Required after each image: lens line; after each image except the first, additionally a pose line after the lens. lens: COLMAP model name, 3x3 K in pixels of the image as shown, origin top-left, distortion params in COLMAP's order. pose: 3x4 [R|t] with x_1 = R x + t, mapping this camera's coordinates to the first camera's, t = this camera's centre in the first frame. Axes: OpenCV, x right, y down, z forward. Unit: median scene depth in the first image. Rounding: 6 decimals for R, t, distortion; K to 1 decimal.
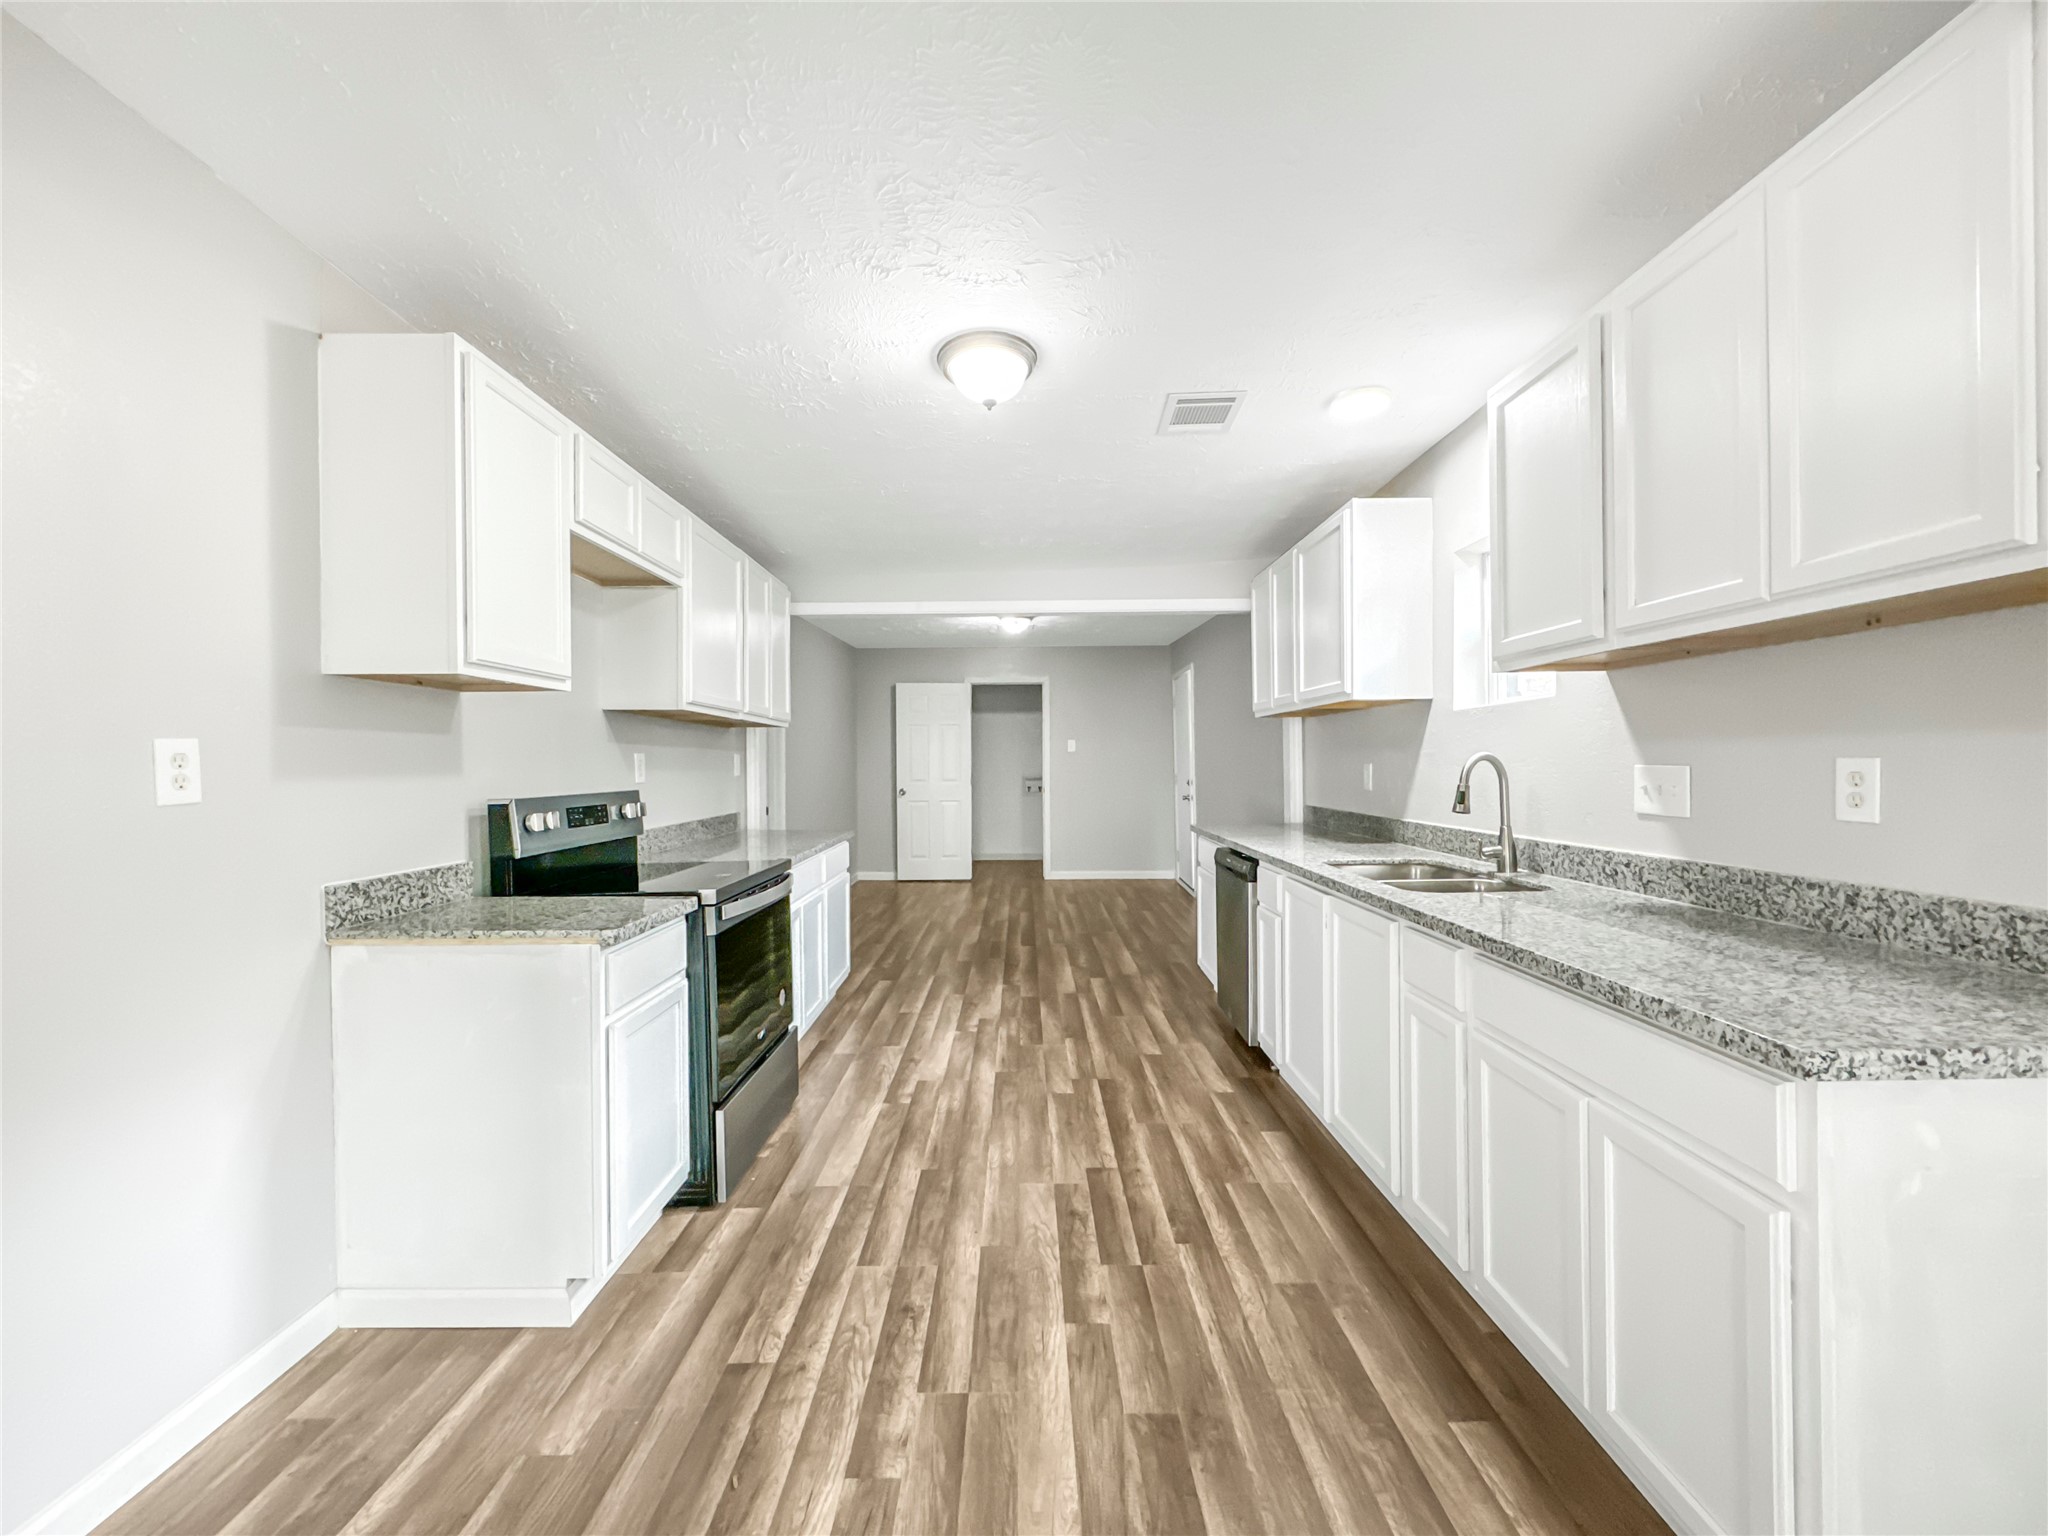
lens RADIAL K [[817.2, 0, 1024.4], [0, 817.2, 769.8], [0, 0, 1]] dist [-0.001049, 0.000026]
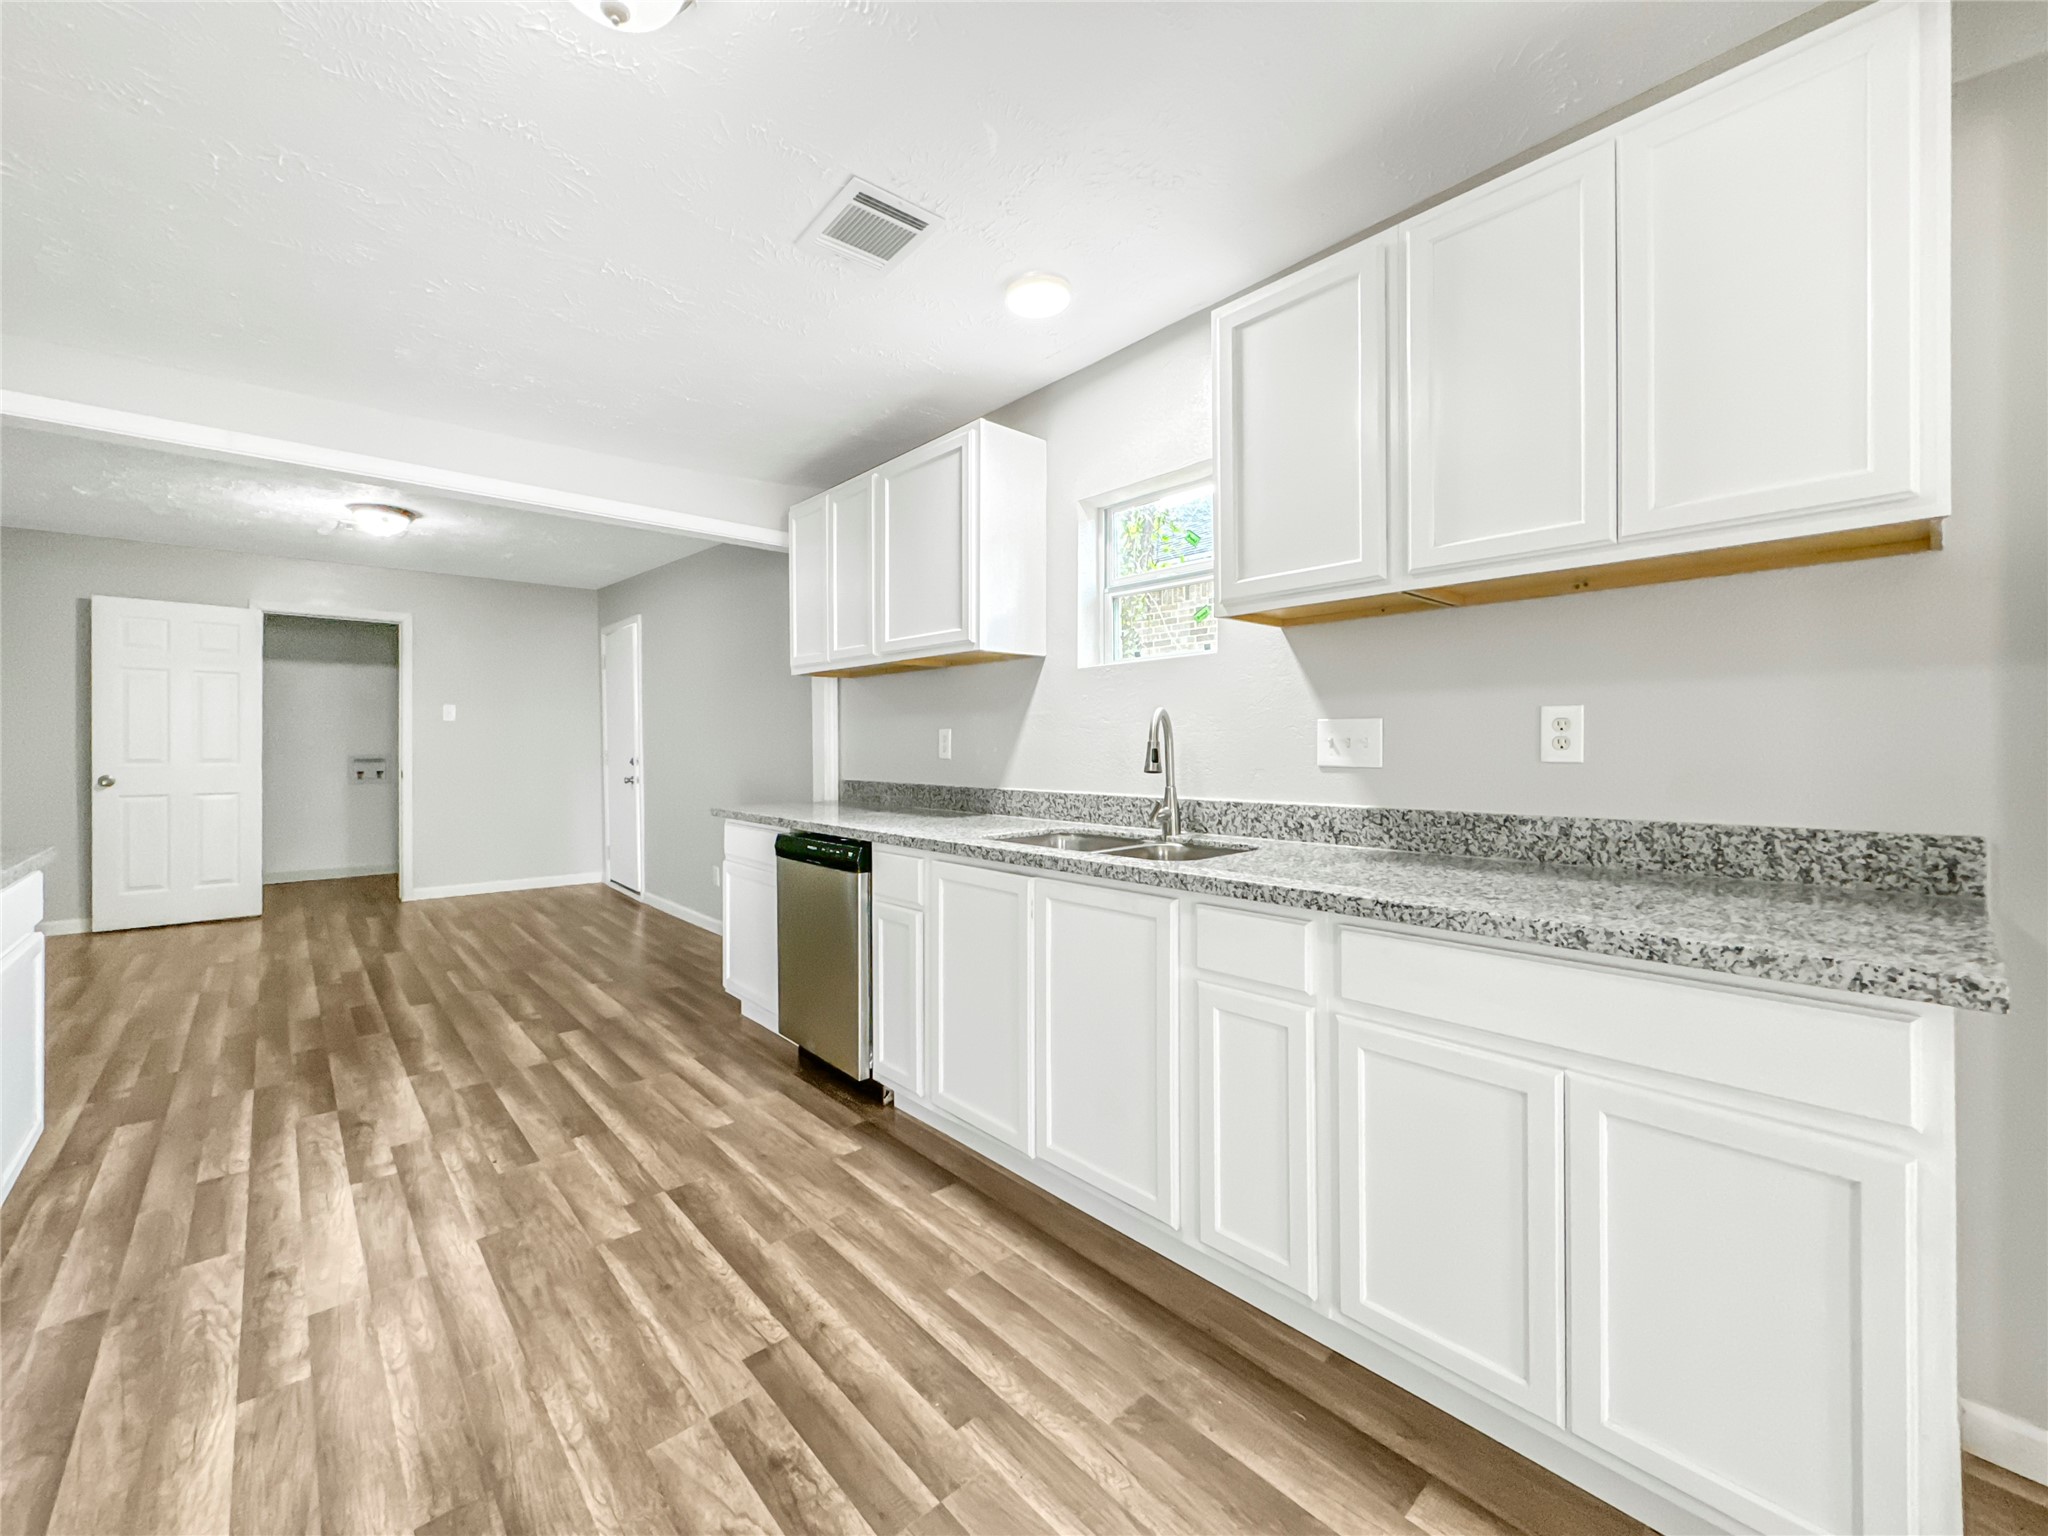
lens RADIAL K [[824.2, 0, 1017.6], [0, 824.2, 749.6], [0, 0, 1]] dist [-0.001682, -0.000422]
pose [[0.744253, 0.005950, 0.667871, -0.173591], [0.000454, 0.999956, -0.009414, 0.032105], [-0.667898, 0.007309, 0.744217, 0.370172]]
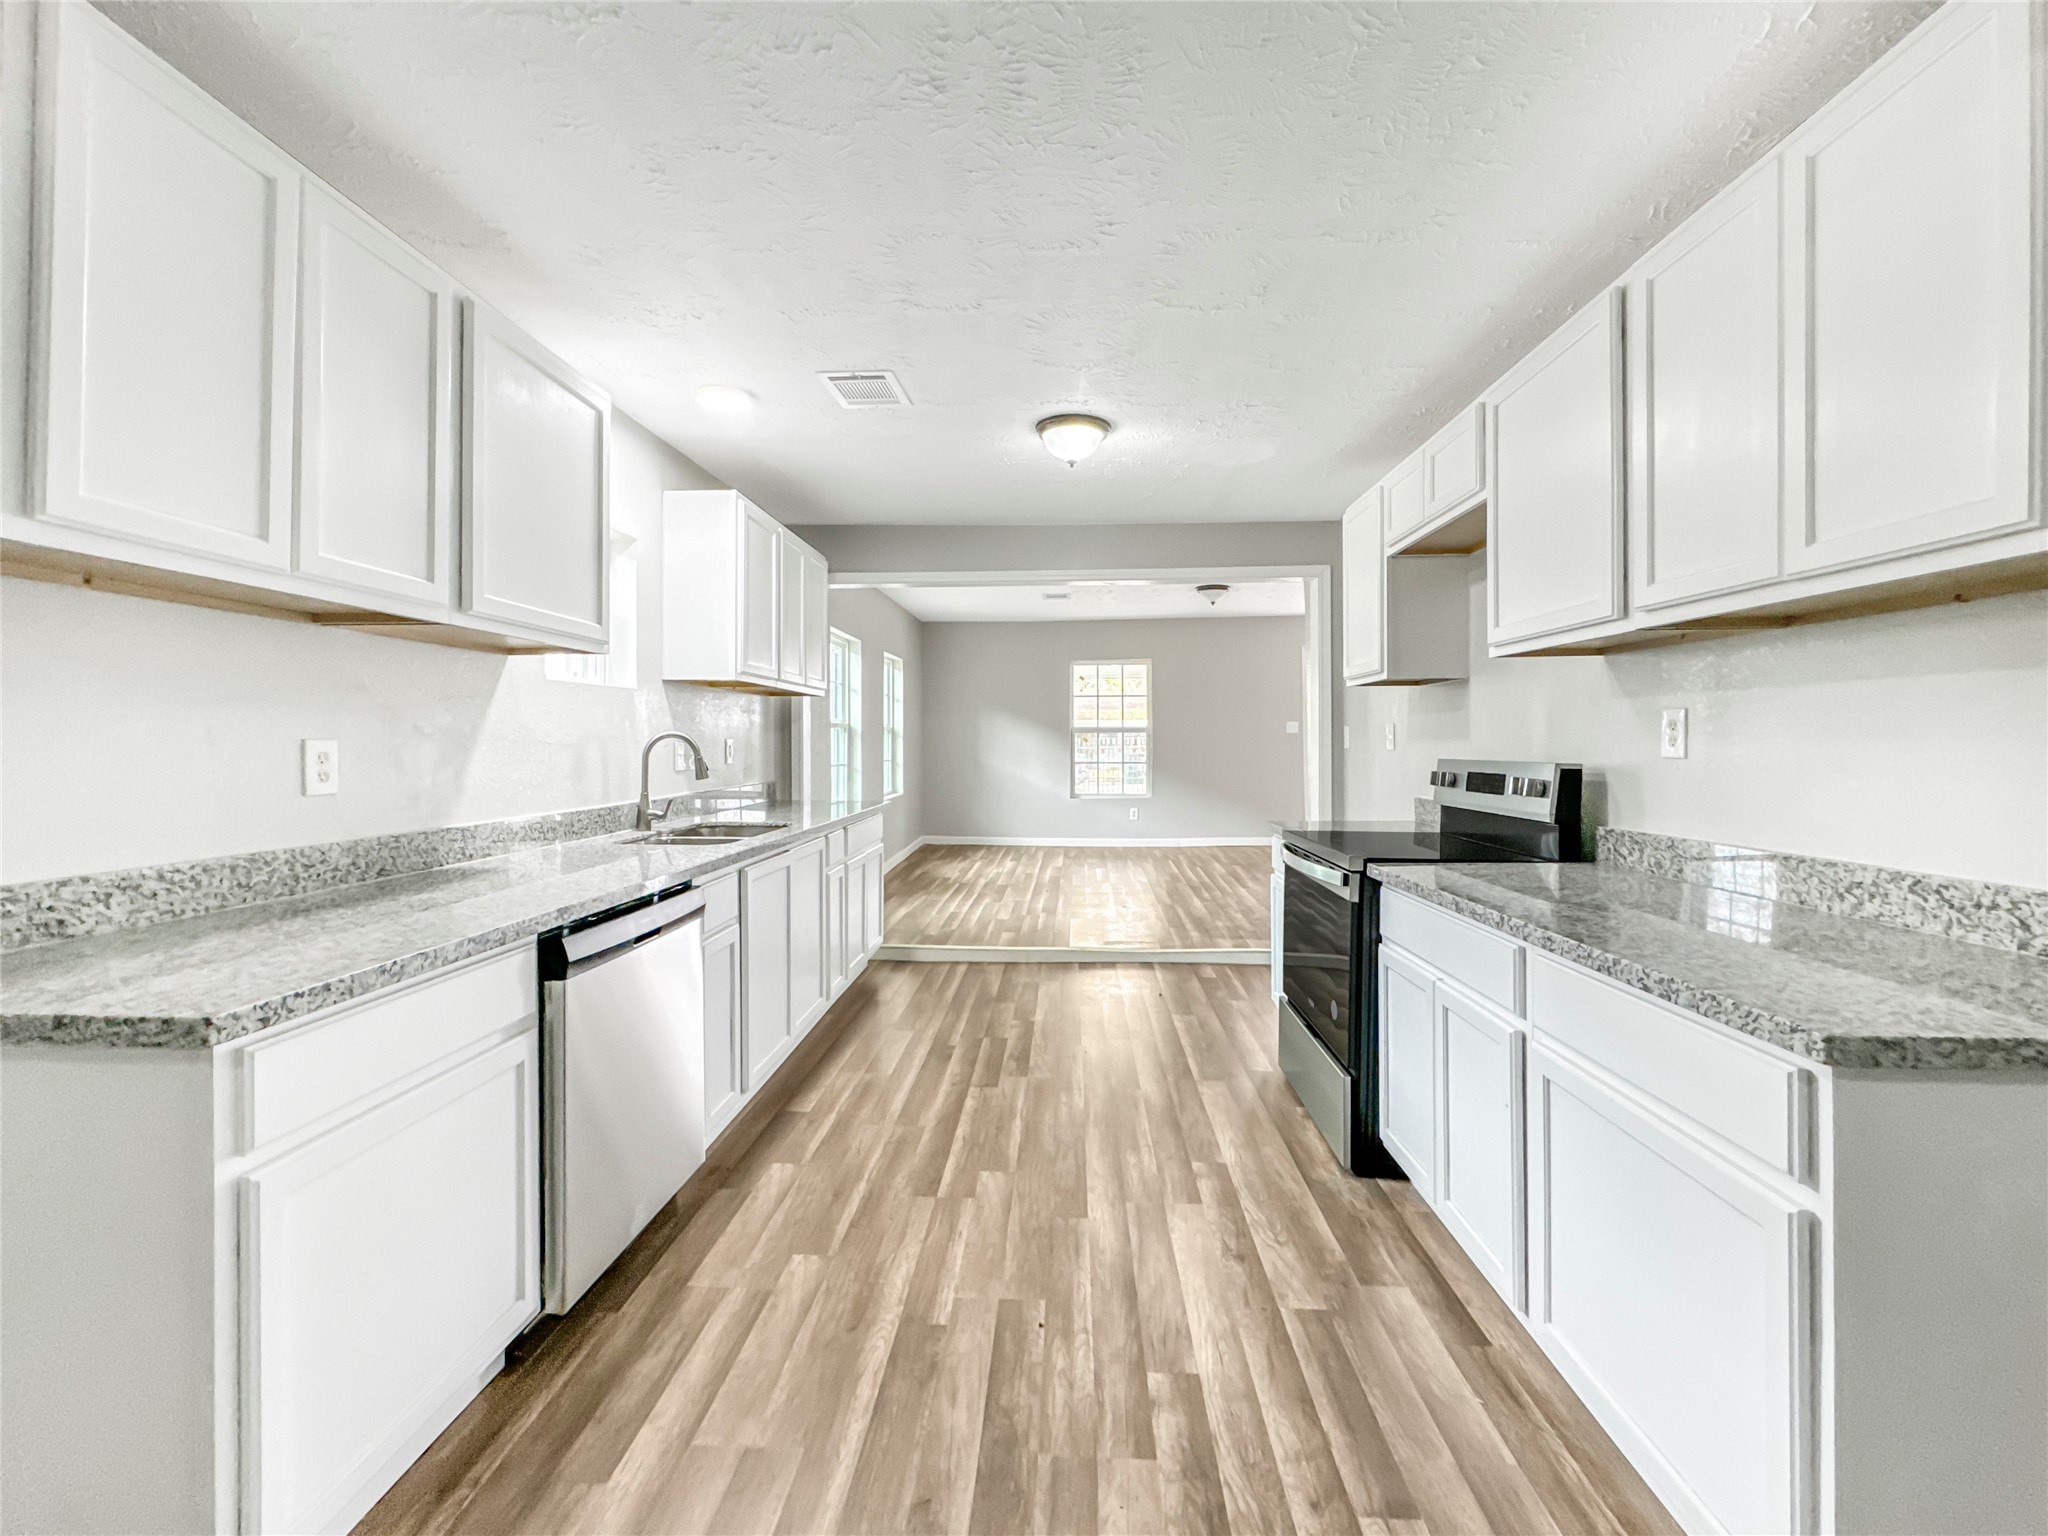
lens RADIAL K [[824.2, 0, 1017.6], [0, 824.2, 749.6], [0, 0, 1]] dist [-0.001682, -0.000422]
pose [[-0.997619, 0.011418, 0.068019, -0.035041], [0.012483, 0.999806, 0.015251, -0.005589], [-0.067832, 0.016064, -0.997567, 1.999004]]
